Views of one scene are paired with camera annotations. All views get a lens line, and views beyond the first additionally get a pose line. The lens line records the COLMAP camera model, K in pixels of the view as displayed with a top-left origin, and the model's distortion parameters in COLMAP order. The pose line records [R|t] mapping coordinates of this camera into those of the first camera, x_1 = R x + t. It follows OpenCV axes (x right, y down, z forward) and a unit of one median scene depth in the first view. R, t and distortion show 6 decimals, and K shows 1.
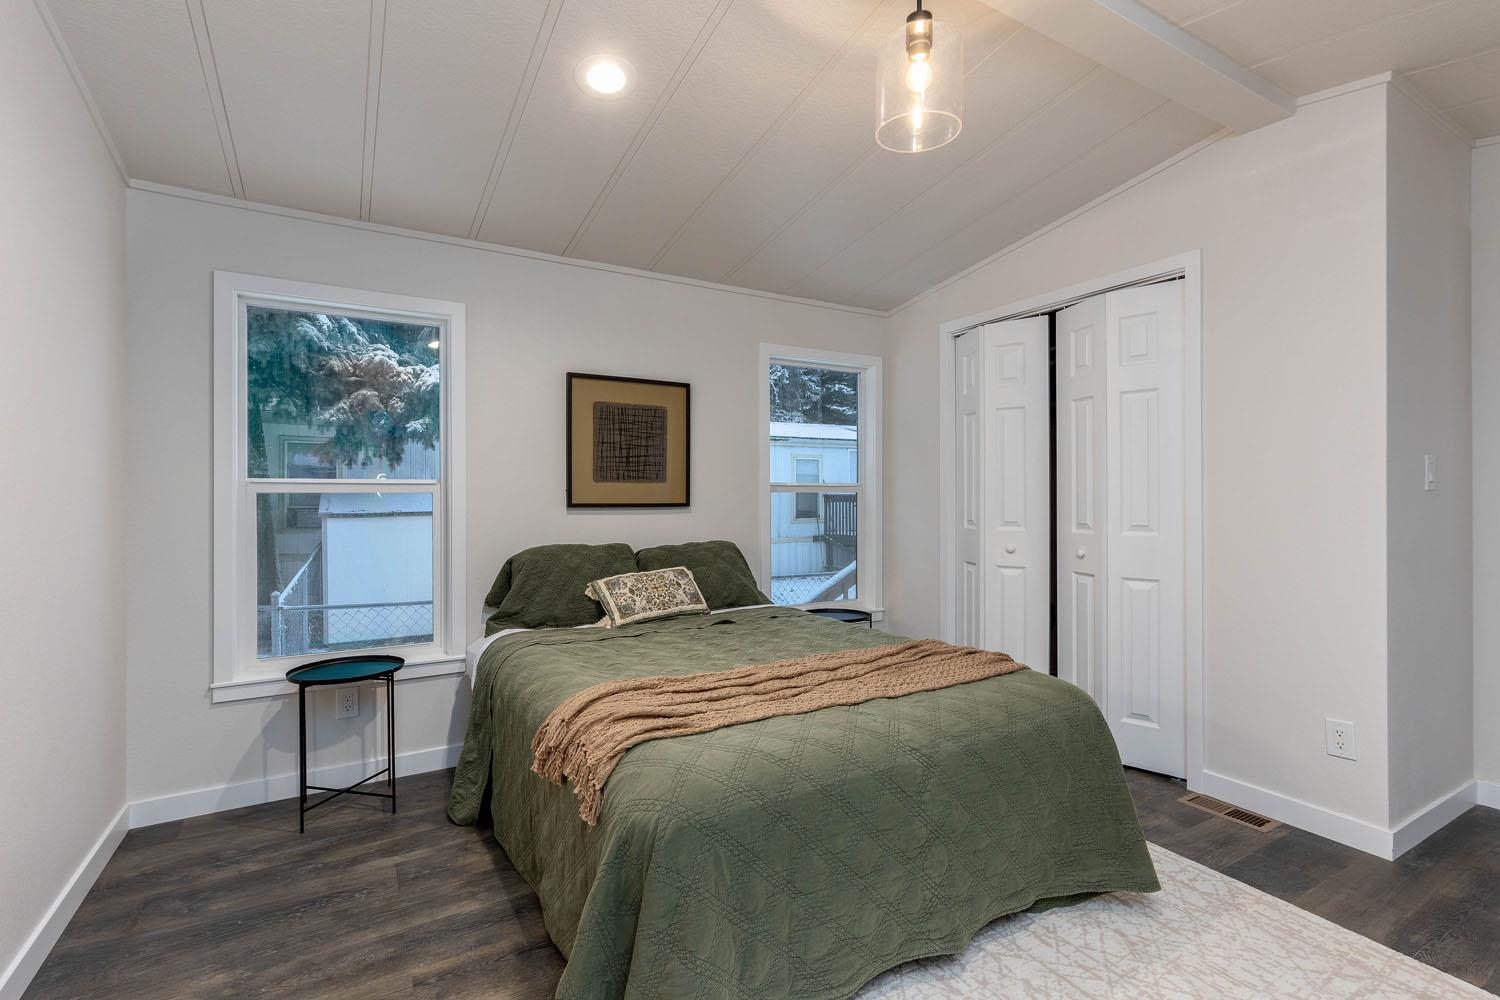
lens RADIAL K [[713.4, 0, 758.4], [0, 713.4, 494.6], [0, 0, 1]] dist [0.002850, 0.000085]
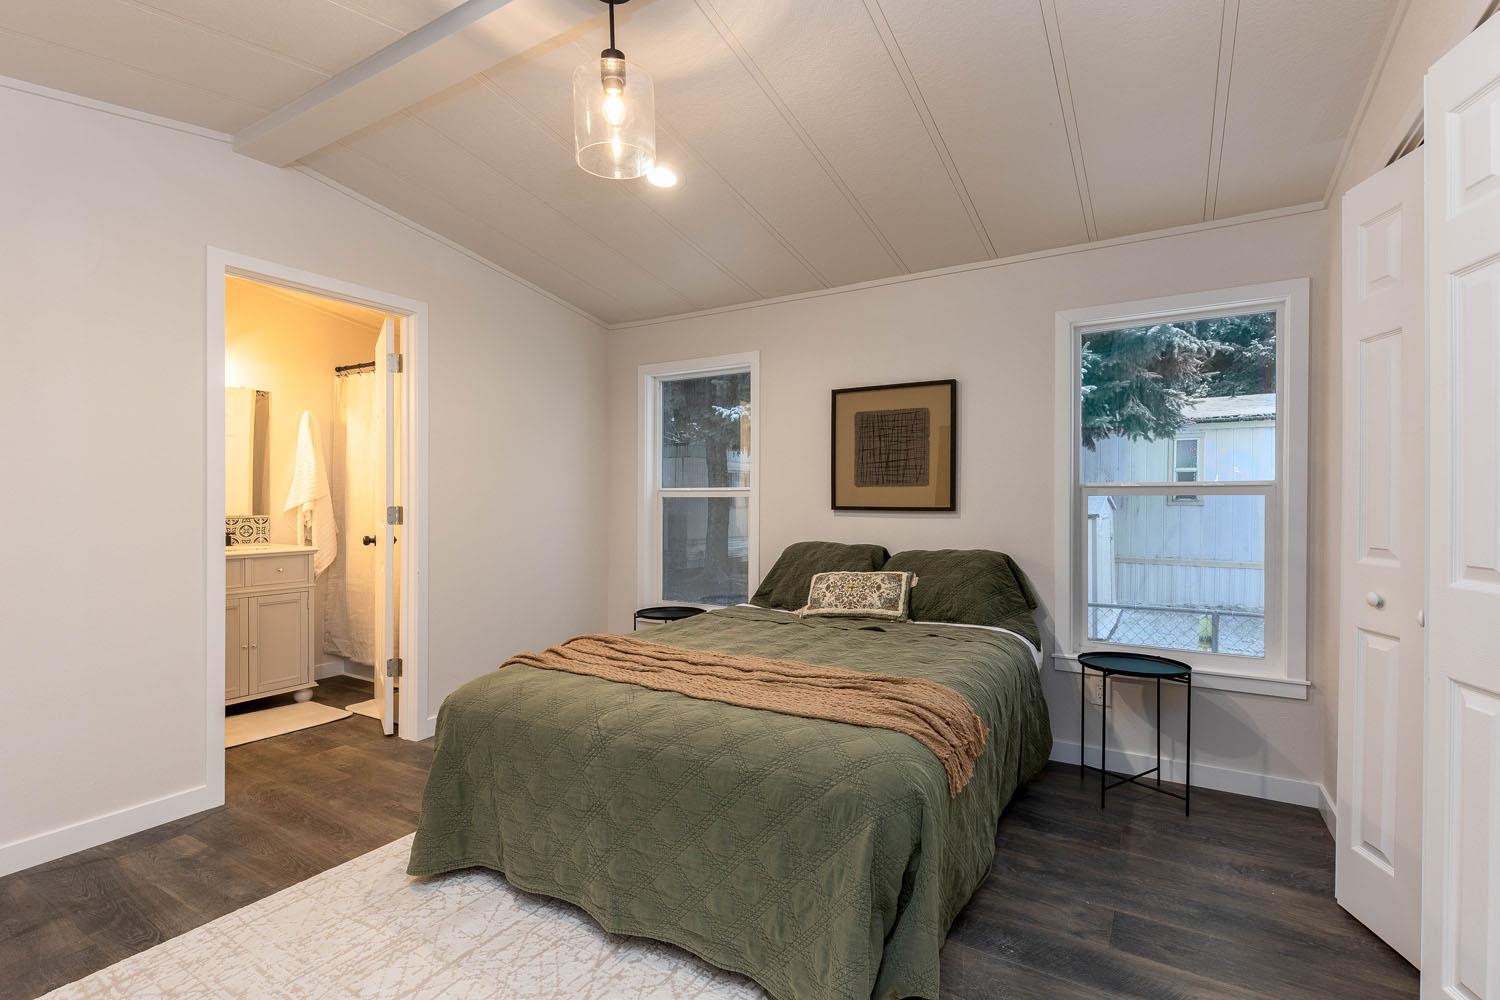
lens RADIAL K [[684.7, 0, 754.2], [0, 684.7, 505.8], [0, 0, 1]] dist [0.004391, -0.003916]
pose [[0.466718, 0.008853, -0.884362, 0.609857], [0.001160, 0.999943, 0.010623, 0.000376], [0.884406, -0.005984, 0.466681, 0.367933]]
